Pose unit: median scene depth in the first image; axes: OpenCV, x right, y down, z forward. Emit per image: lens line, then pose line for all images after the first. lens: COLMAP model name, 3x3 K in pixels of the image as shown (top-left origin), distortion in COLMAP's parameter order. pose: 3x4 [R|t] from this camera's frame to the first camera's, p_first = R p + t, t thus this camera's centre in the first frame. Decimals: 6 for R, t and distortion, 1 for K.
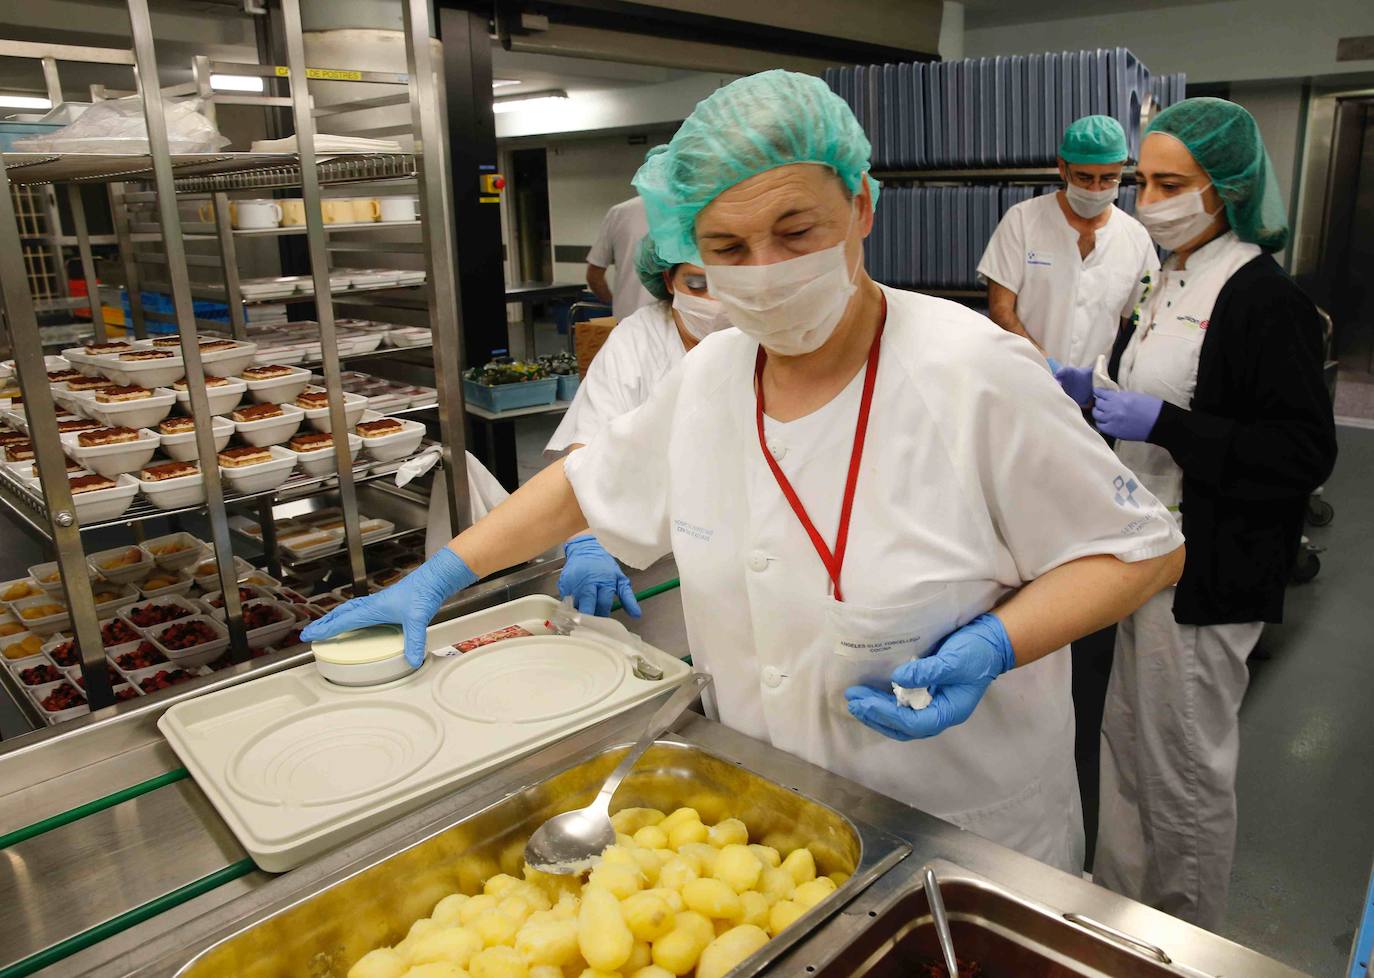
lens RADIAL K [[996.0, 0, 690.9], [0, 996.0, 492.3], [0, 0, 1]] dist [-0.055449, 0.002565]
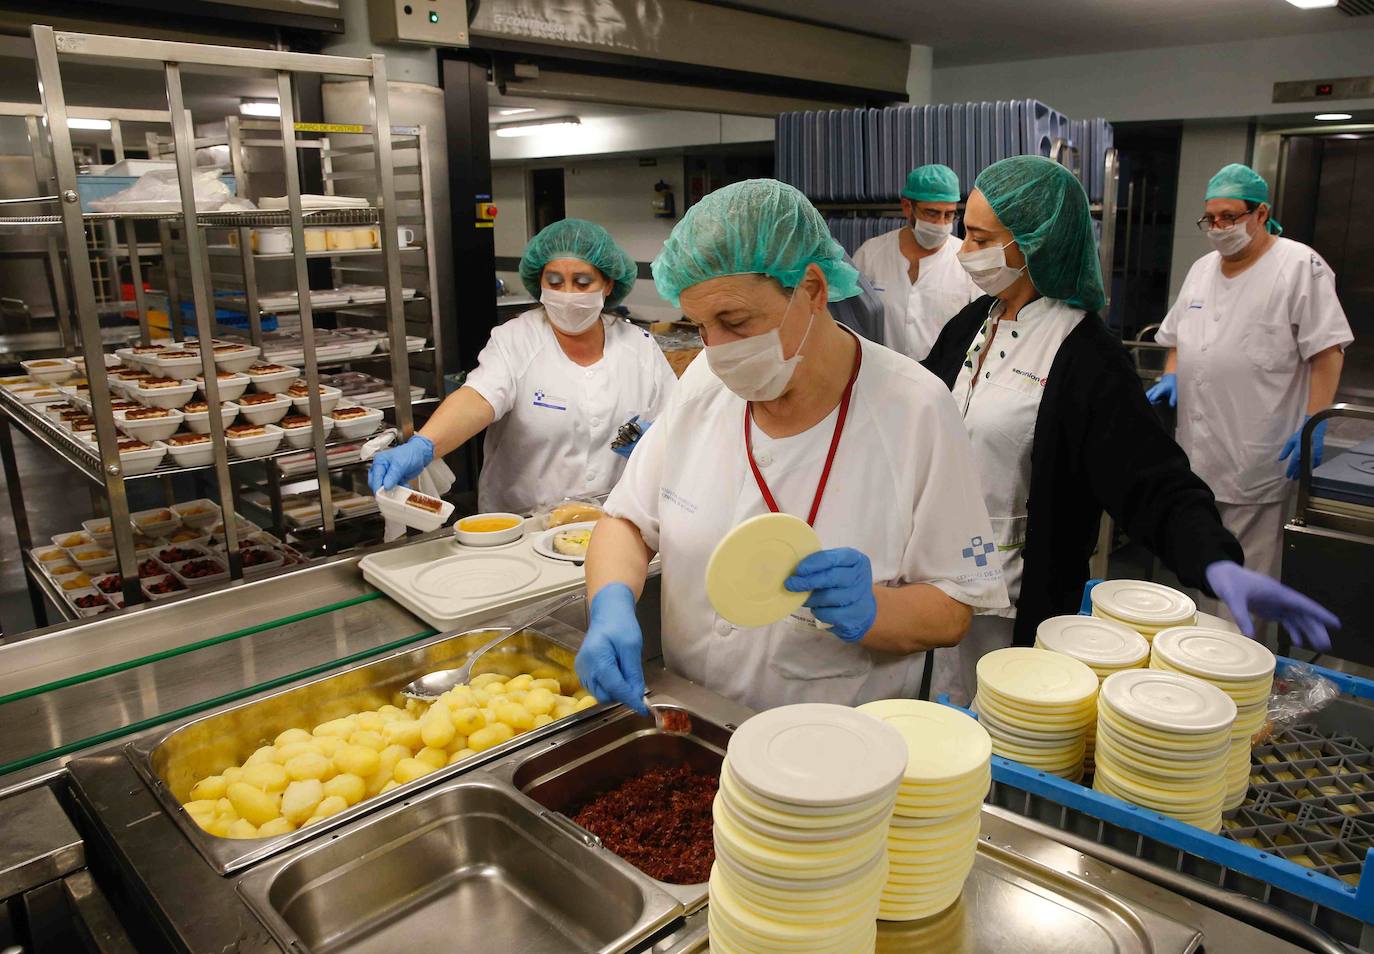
lens RADIAL K [[1008.7, 0, 692.9], [0, 1008.7, 476.9], [0, 0, 1]] dist [-0.036676, -0.049622]
pose [[0.998987, 0.022286, -0.039100, 0.156766], [-0.023297, 0.999401, -0.025593, 0.034339], [0.038507, 0.026478, 0.998907, -0.249910]]
